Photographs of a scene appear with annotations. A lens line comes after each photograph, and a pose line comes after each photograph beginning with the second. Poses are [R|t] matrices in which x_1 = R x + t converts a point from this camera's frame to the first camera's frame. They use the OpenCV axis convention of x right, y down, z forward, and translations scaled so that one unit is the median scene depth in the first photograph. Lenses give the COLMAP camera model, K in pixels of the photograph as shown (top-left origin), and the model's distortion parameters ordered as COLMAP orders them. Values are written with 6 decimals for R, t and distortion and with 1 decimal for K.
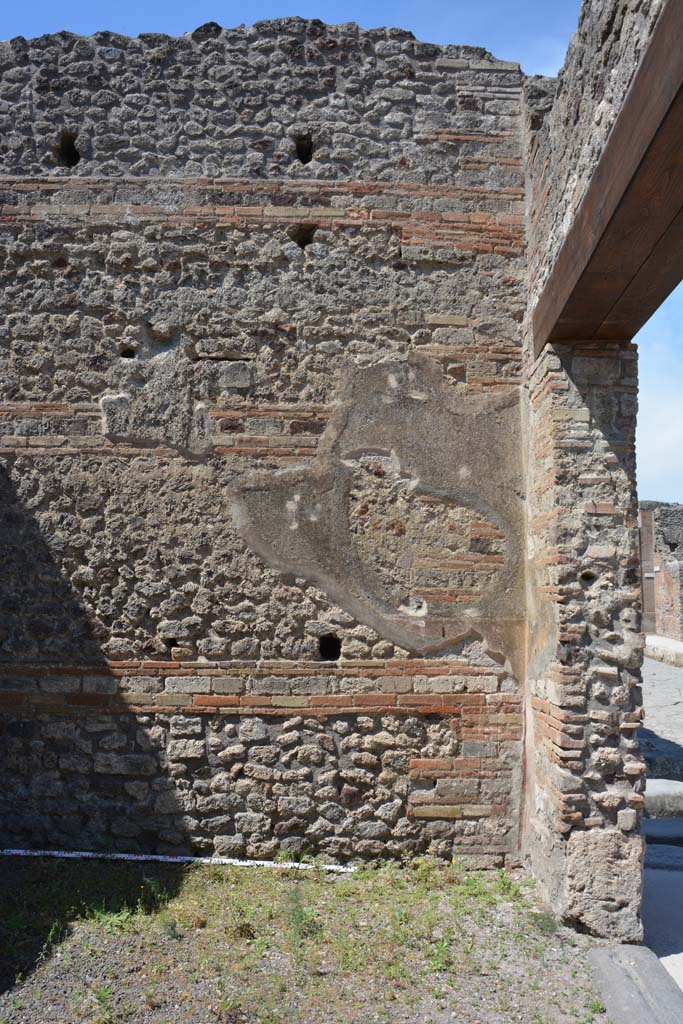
lens RADIAL K [[795.7, 0, 341.5], [0, 795.7, 512.0], [0, 0, 1]] dist [-0.165613, 0.122946]
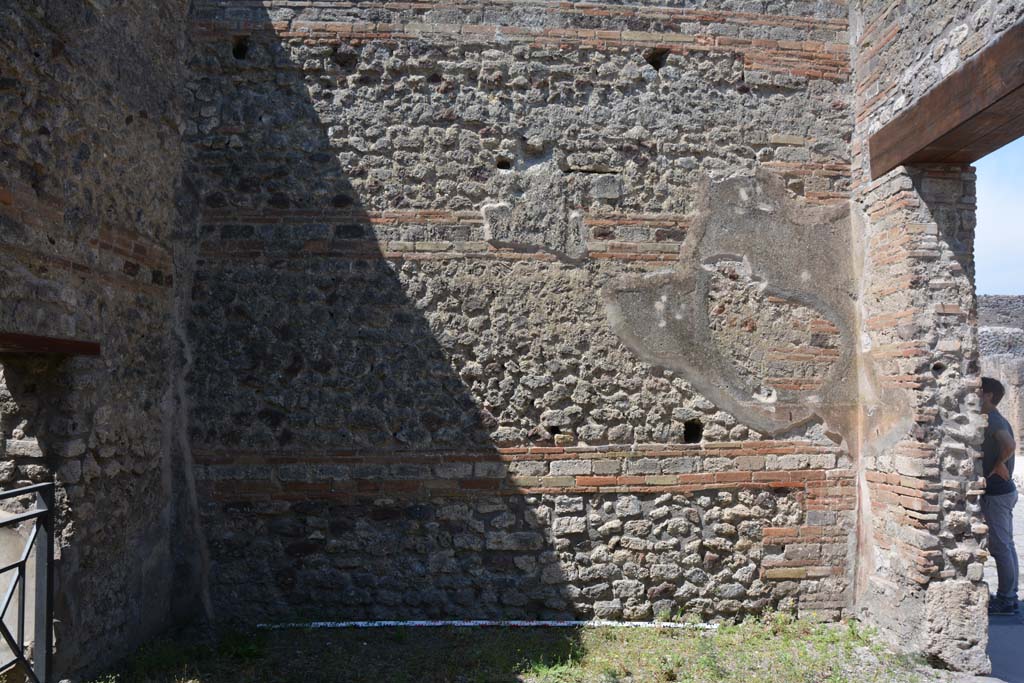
lens RADIAL K [[795.7, 0, 512.0], [0, 795.7, 341.5], [0, 0, 1]] dist [-0.165613, 0.122946]
pose [[0.999327, -0.005690, 0.036249, -0.313013], [0.004028, 0.998944, 0.045759, -0.009336], [-0.036471, -0.045582, 0.998295, -0.104273]]
